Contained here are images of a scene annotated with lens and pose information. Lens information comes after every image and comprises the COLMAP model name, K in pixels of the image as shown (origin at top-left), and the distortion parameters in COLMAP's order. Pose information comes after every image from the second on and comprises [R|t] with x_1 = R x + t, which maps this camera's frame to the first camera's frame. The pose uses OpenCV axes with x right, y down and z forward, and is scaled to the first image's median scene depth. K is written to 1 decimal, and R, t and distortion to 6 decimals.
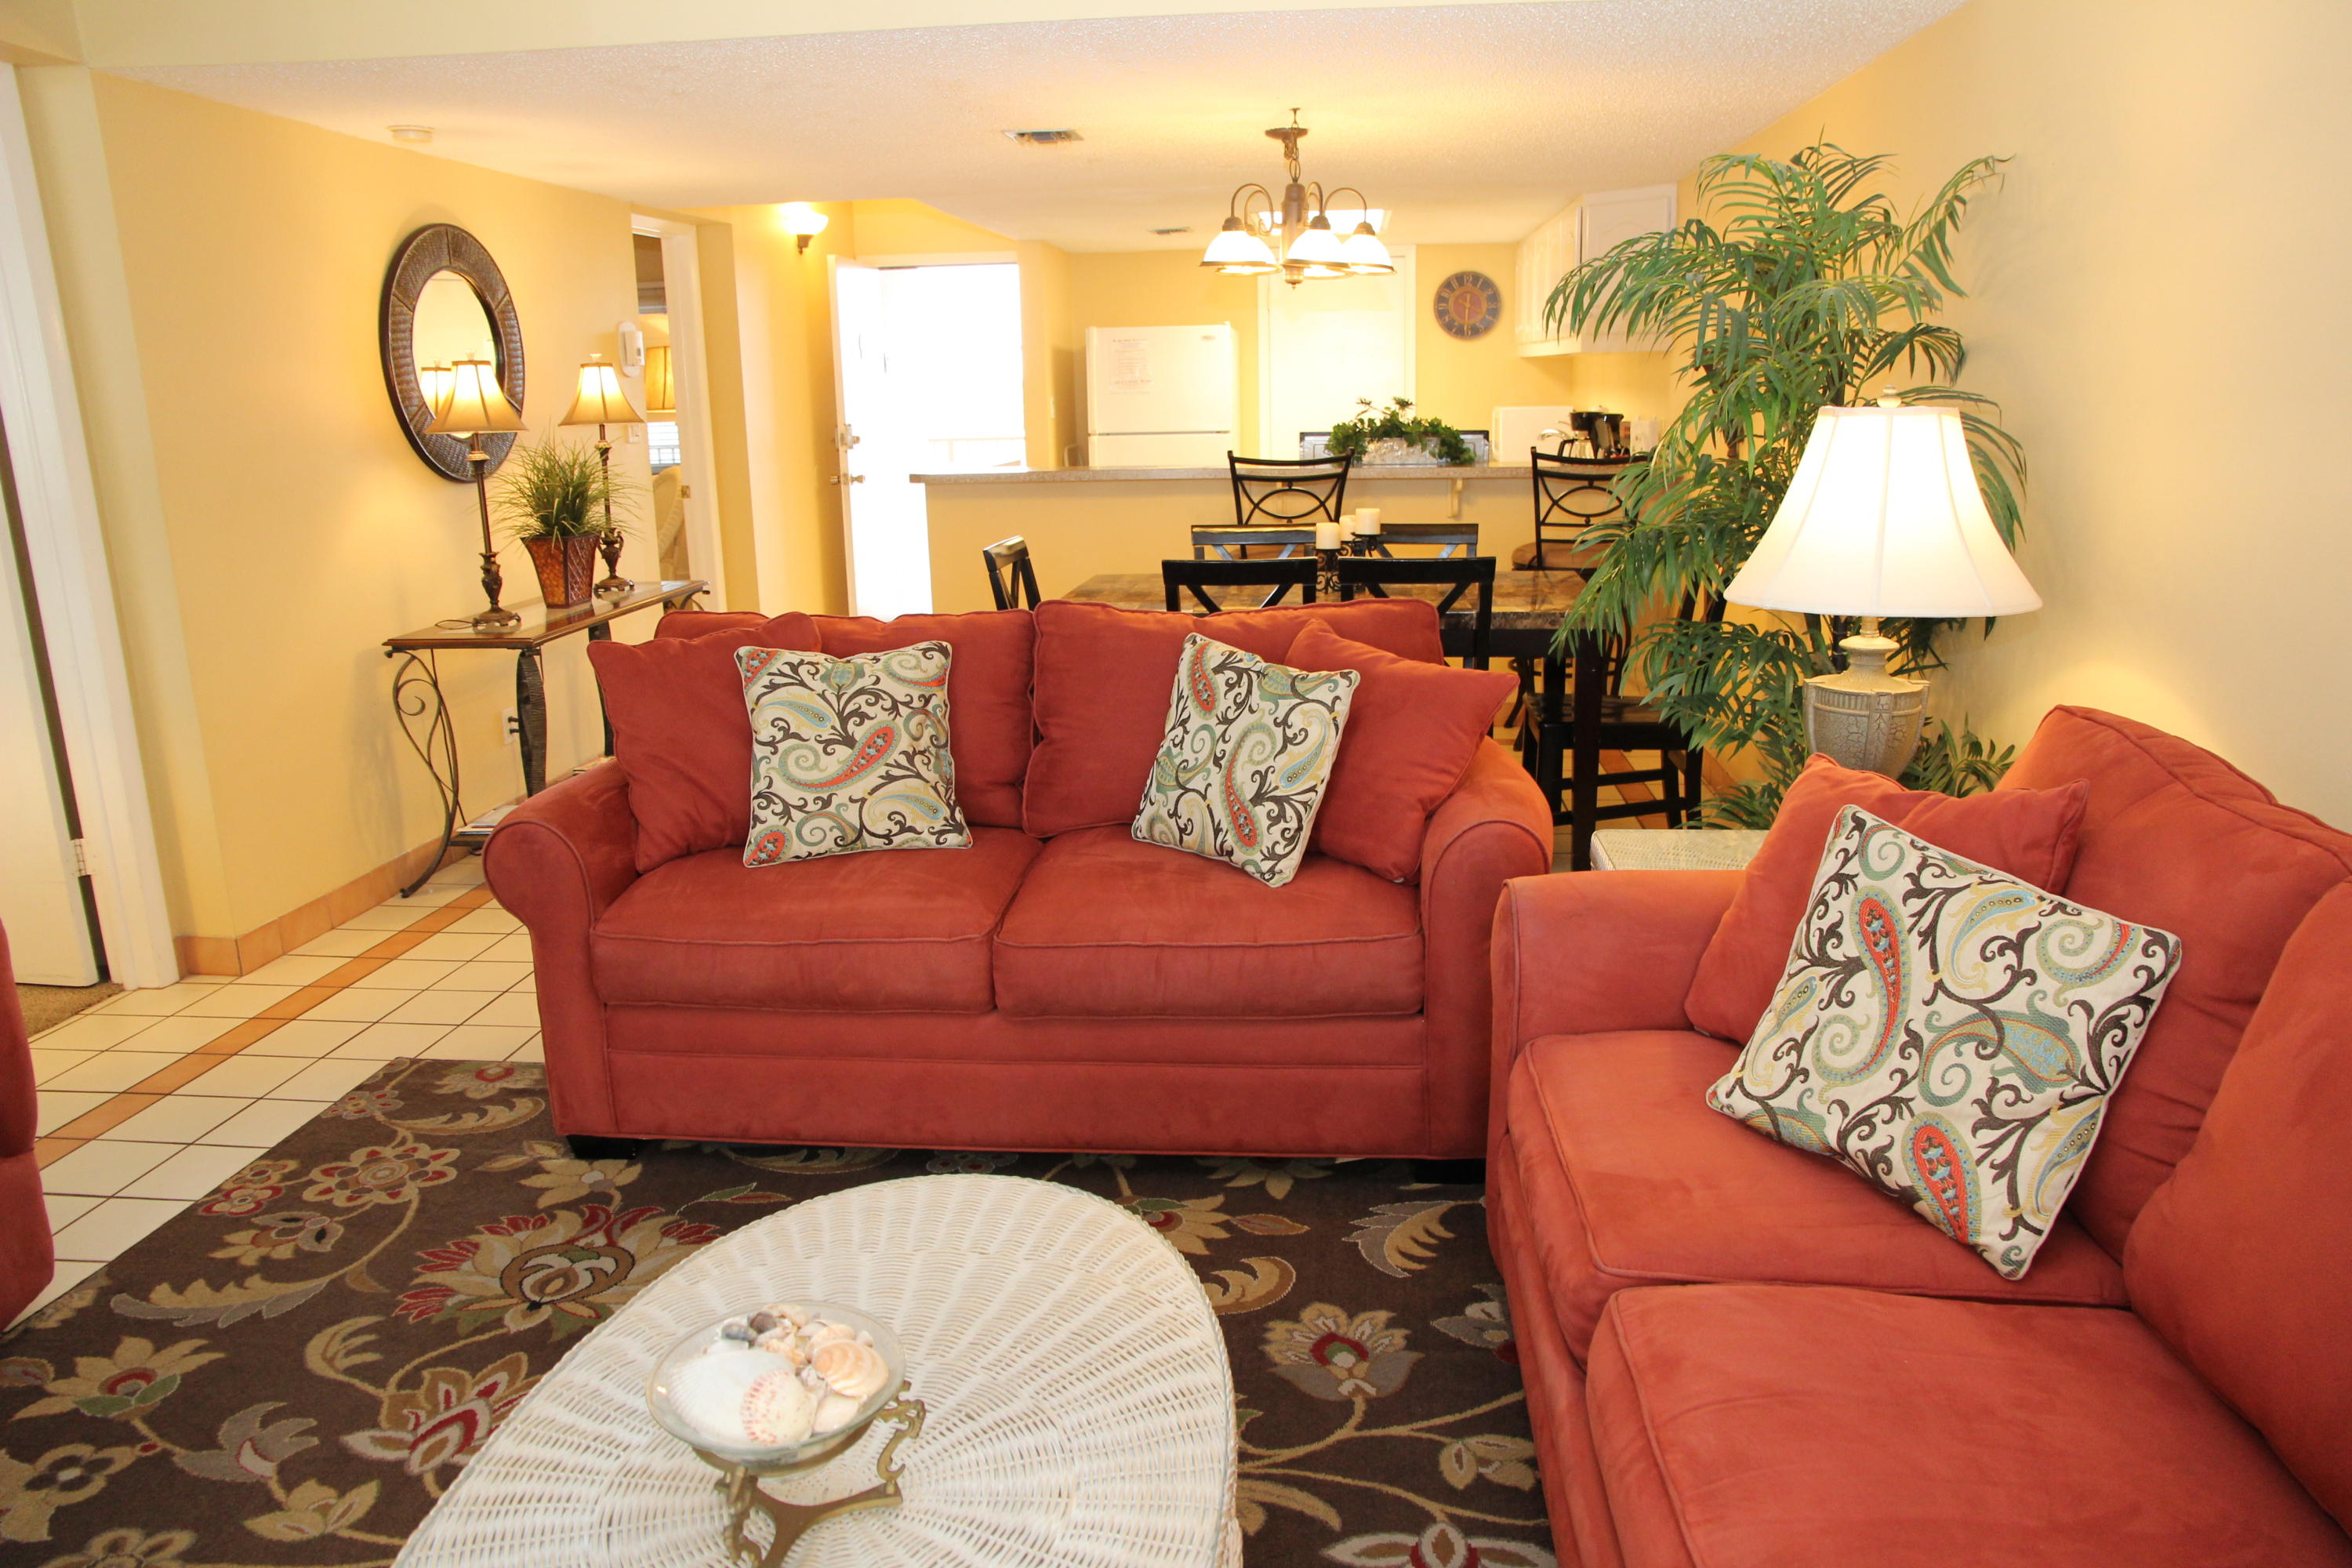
lens RADIAL K [[1614.8, 0, 1206.2], [0, 1614.8, 786.7], [0, 0, 1]] dist [-0.112876, 0.079529]
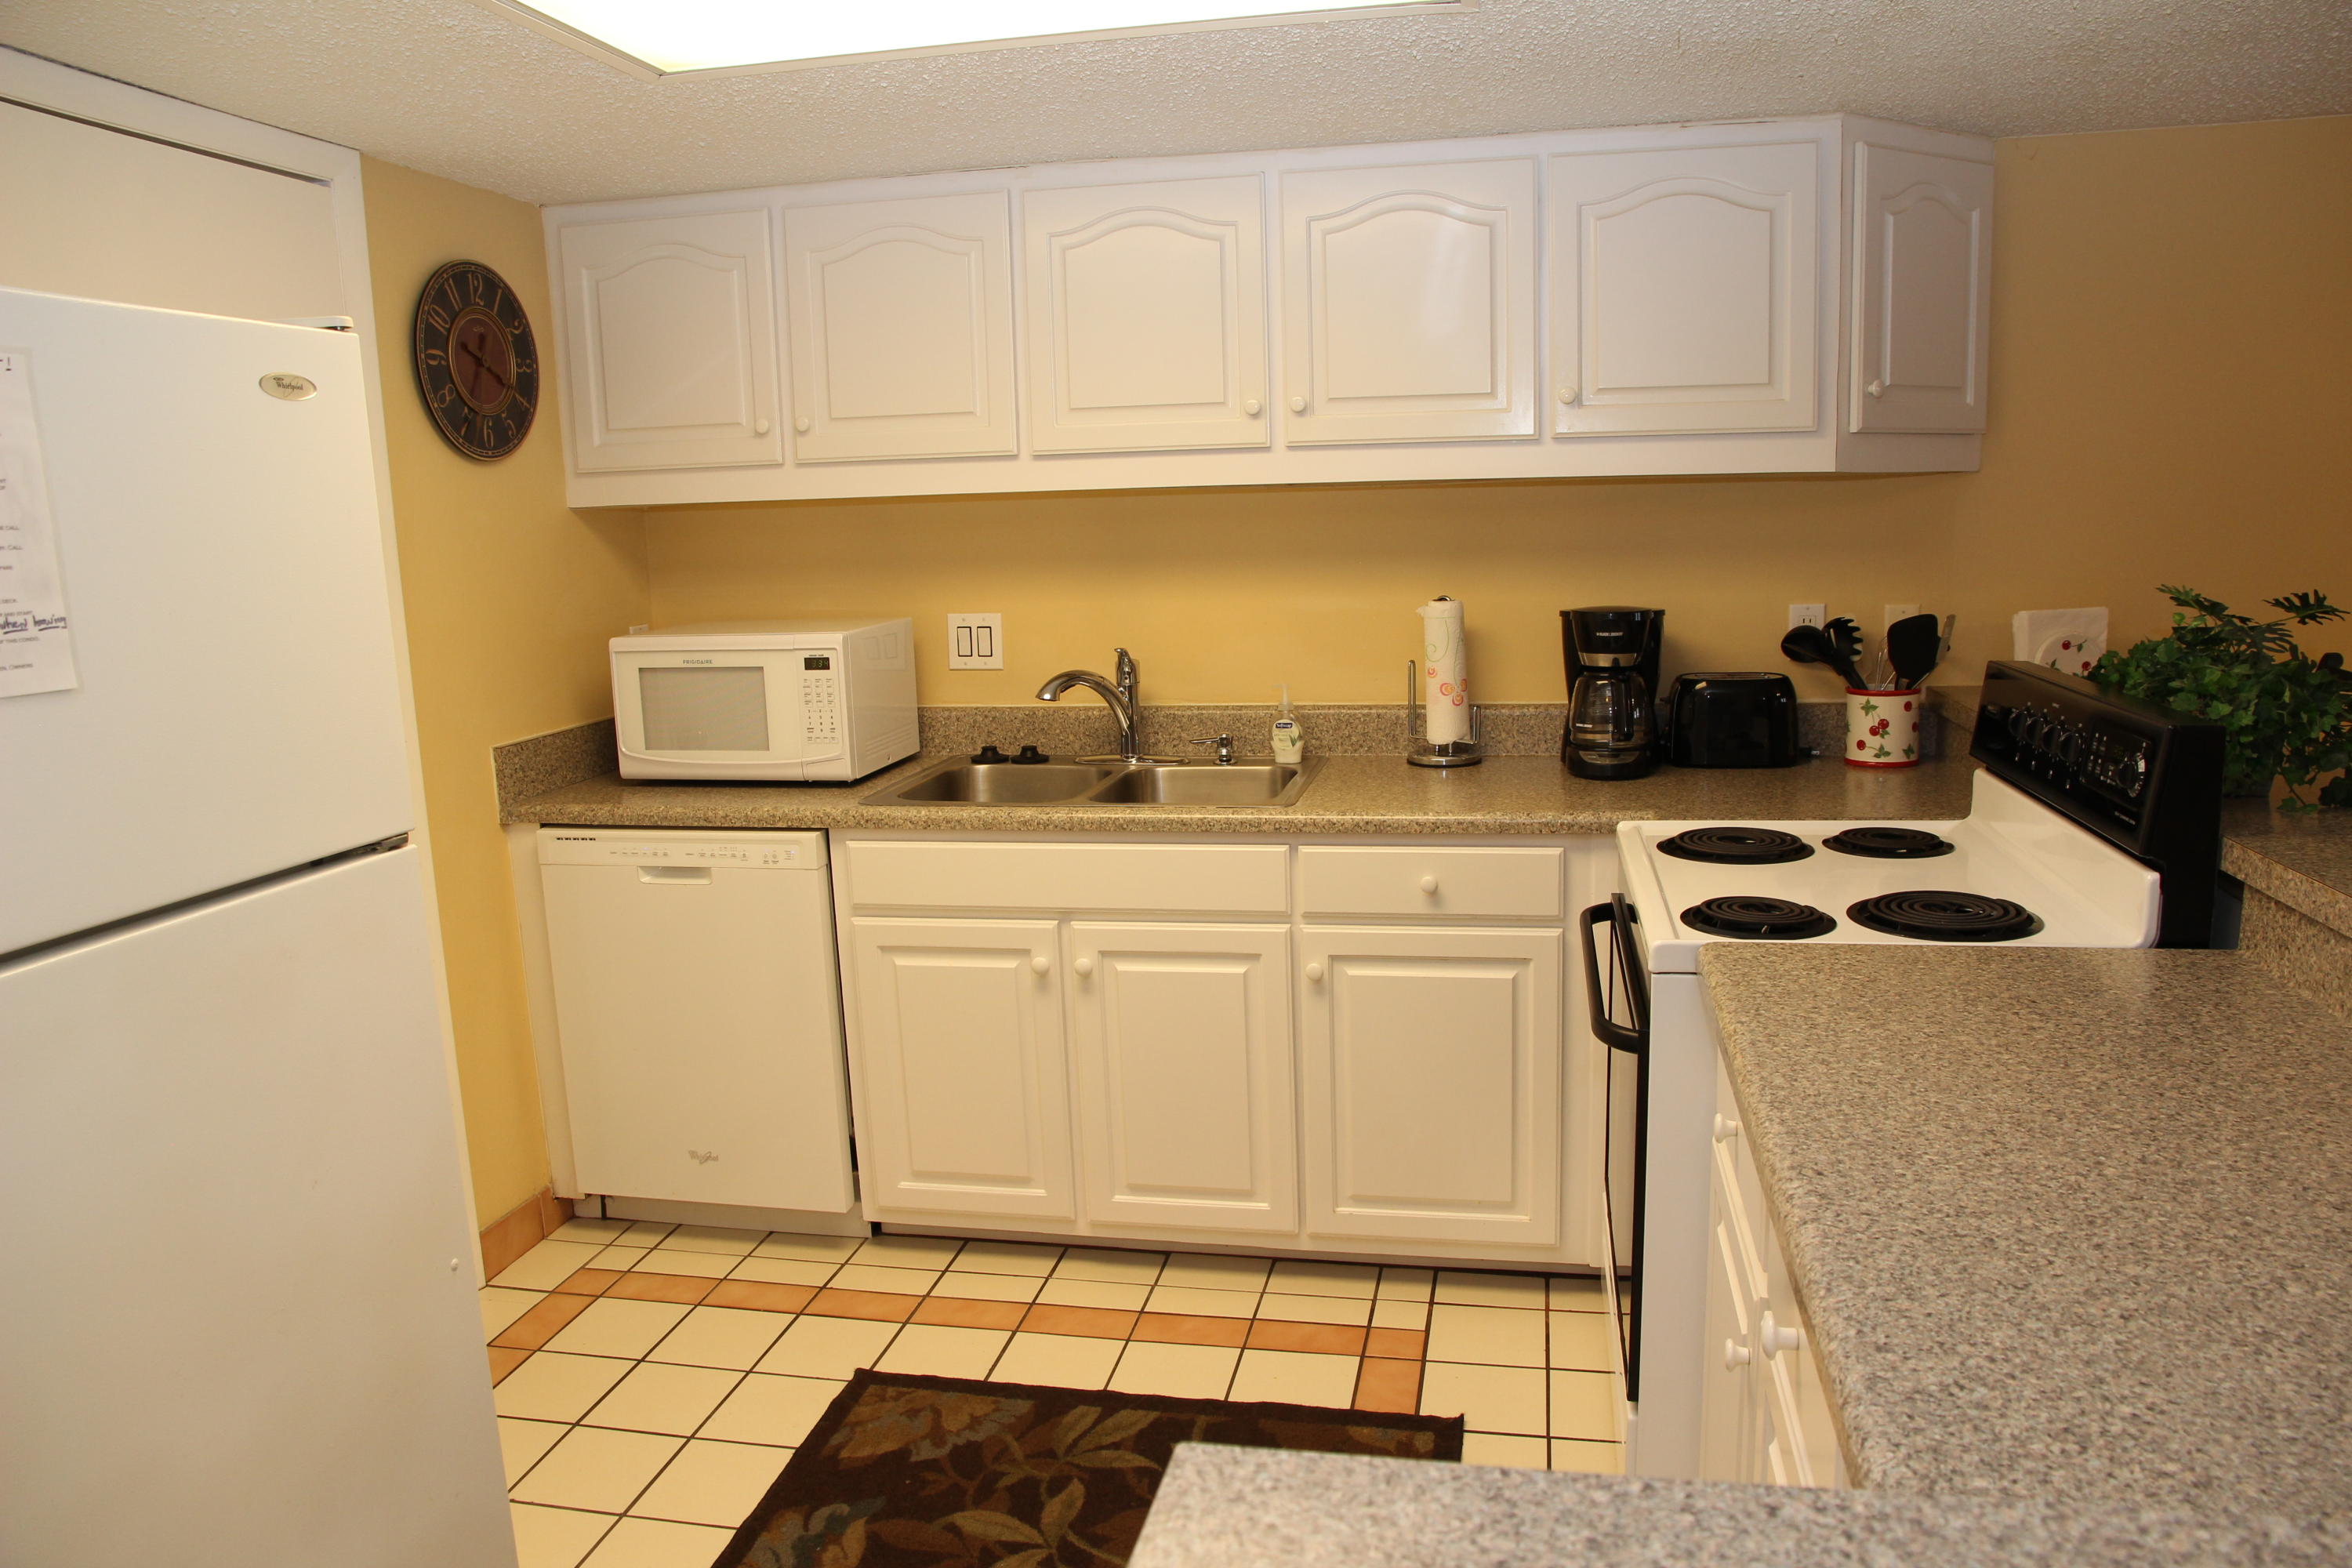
lens RADIAL K [[1614.8, 0, 1185.0], [0, 1614.8, 779.0], [0, 0, 1]] dist [-0.112876, 0.079529]
pose [[0.122184, -0.154049, 0.980479, -0.532952], [0.272647, 0.955086, 0.116083, -0.683962], [-0.954324, 0.253141, 0.158697, 2.641774]]
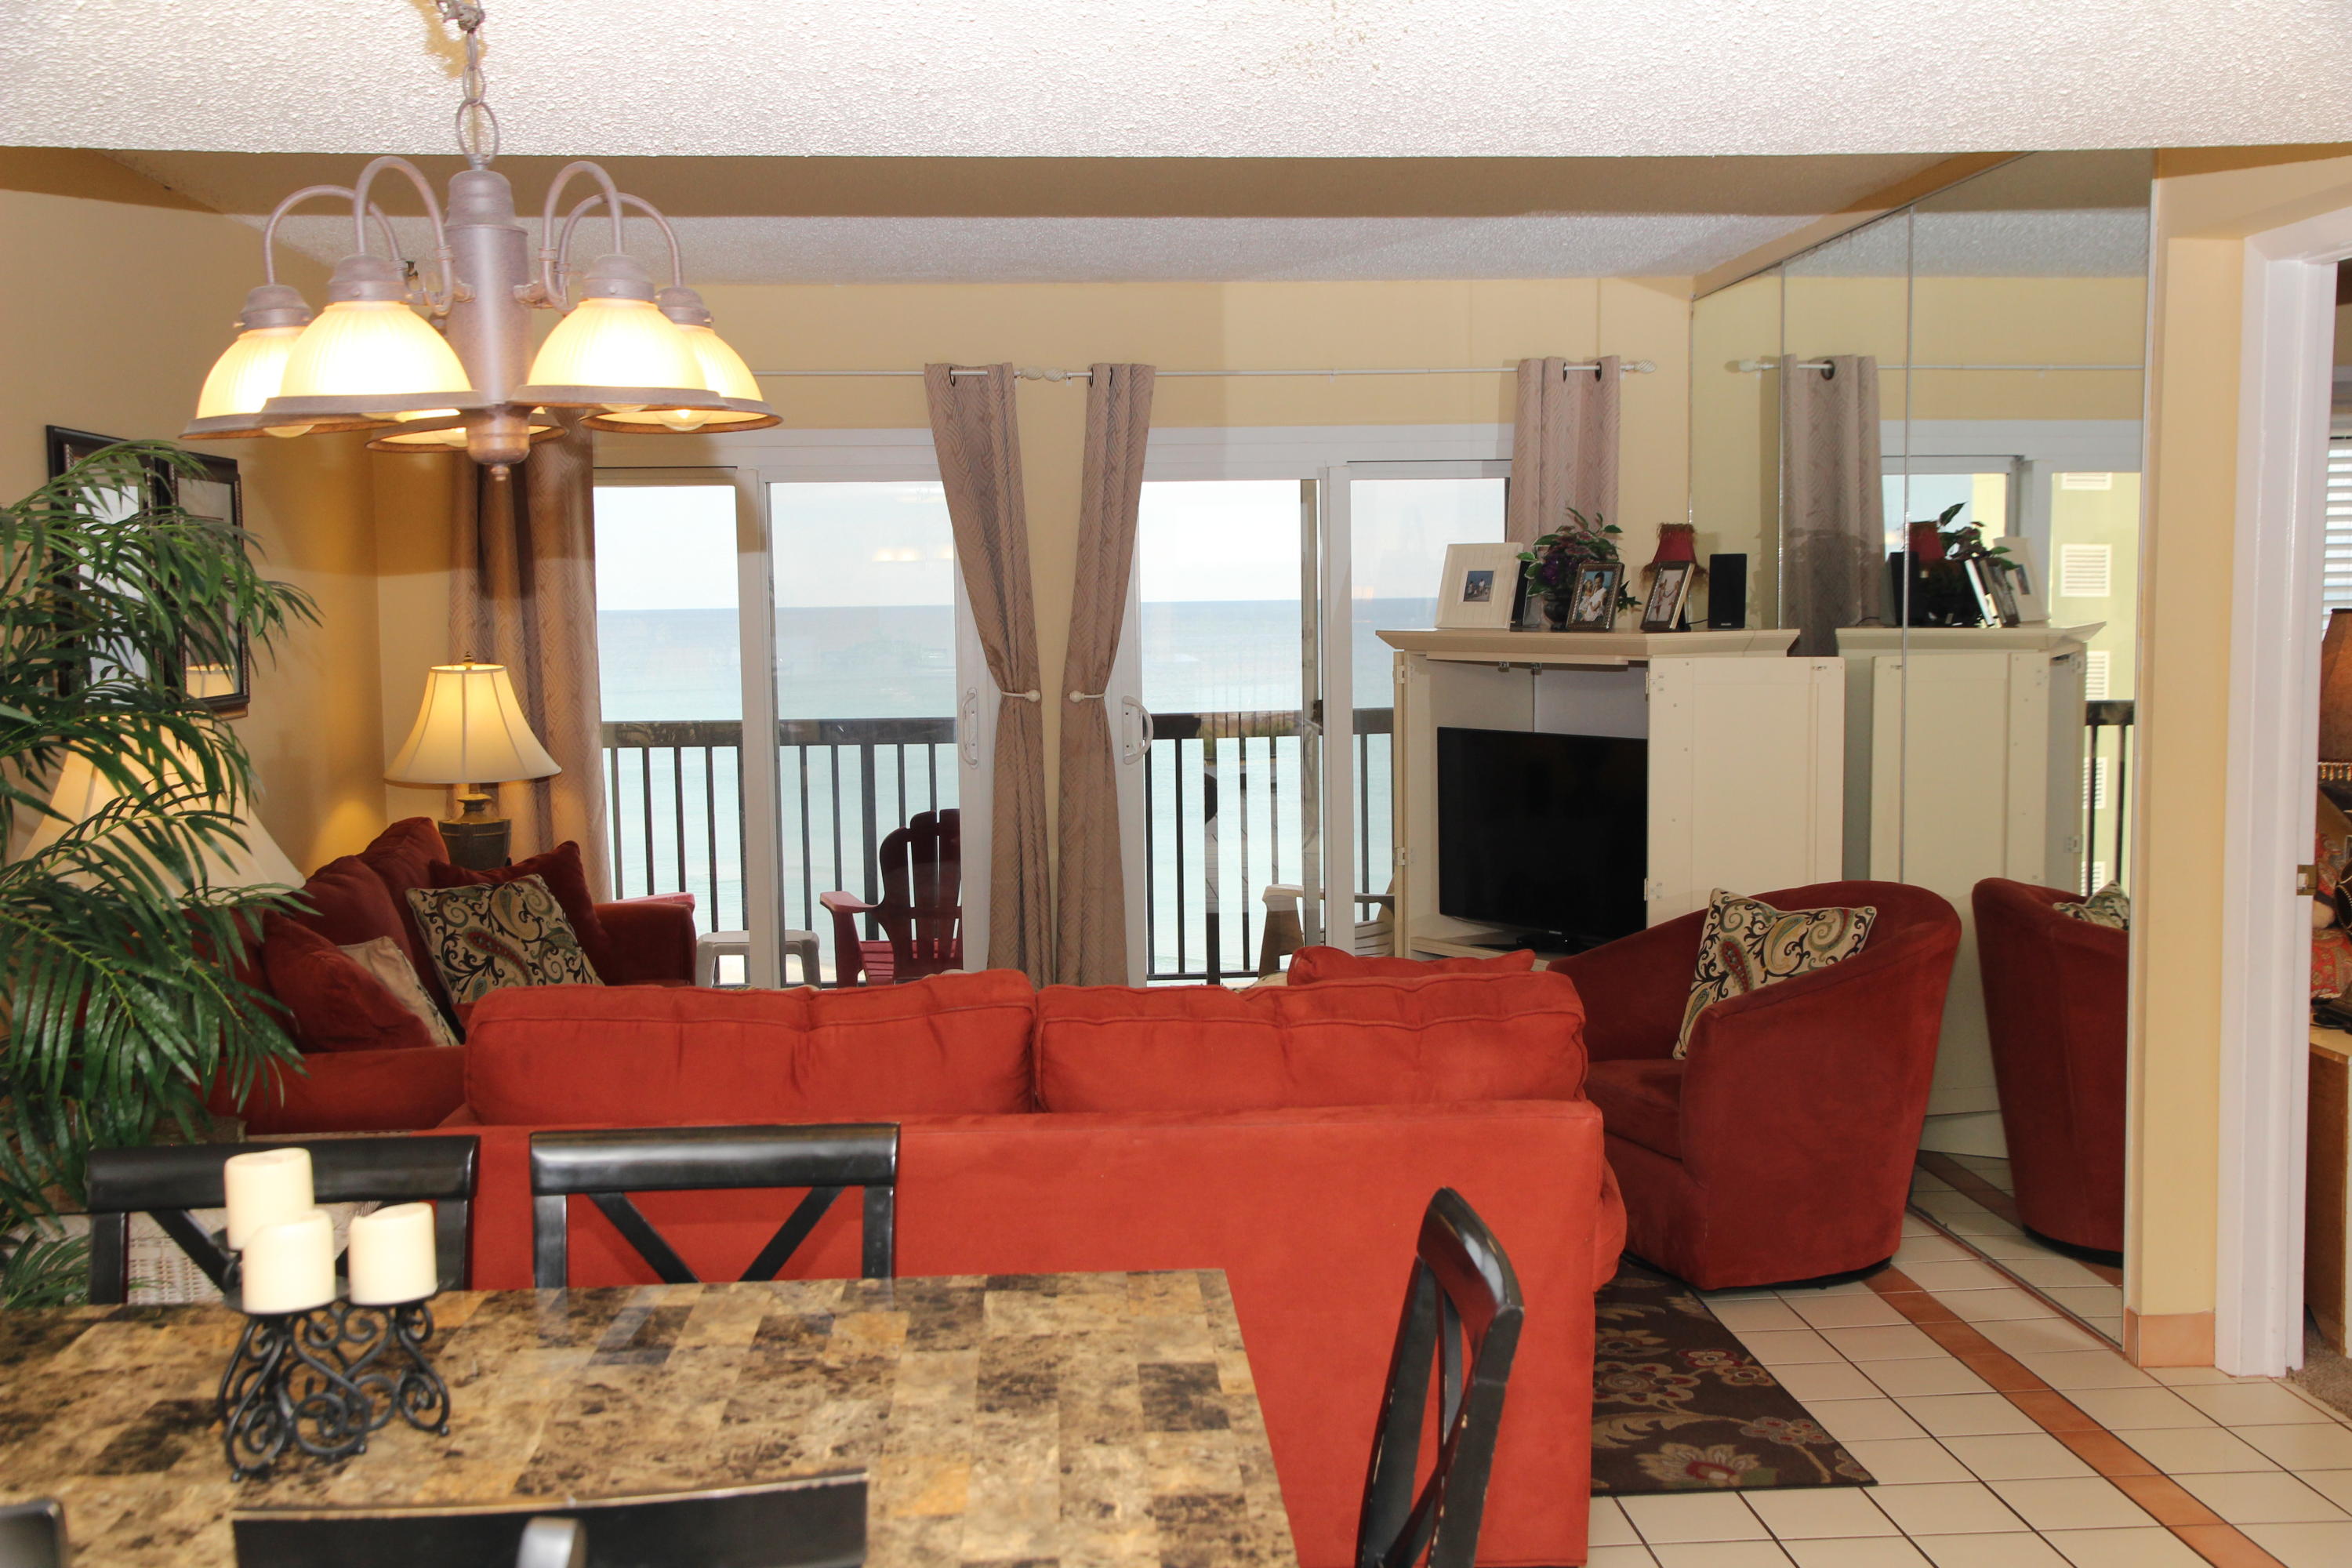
lens RADIAL K [[2395.6, 0, 1175.1], [0, 2395.6, 795.2], [0, 0, 1]] dist [0.023347, 0.000000]
pose [[-0.987523, 0.042727, -0.151566, -0.007939], [-0.007871, 0.947890, 0.318501, -0.636340], [0.157276, 0.315720, -0.935727, 2.366438]]
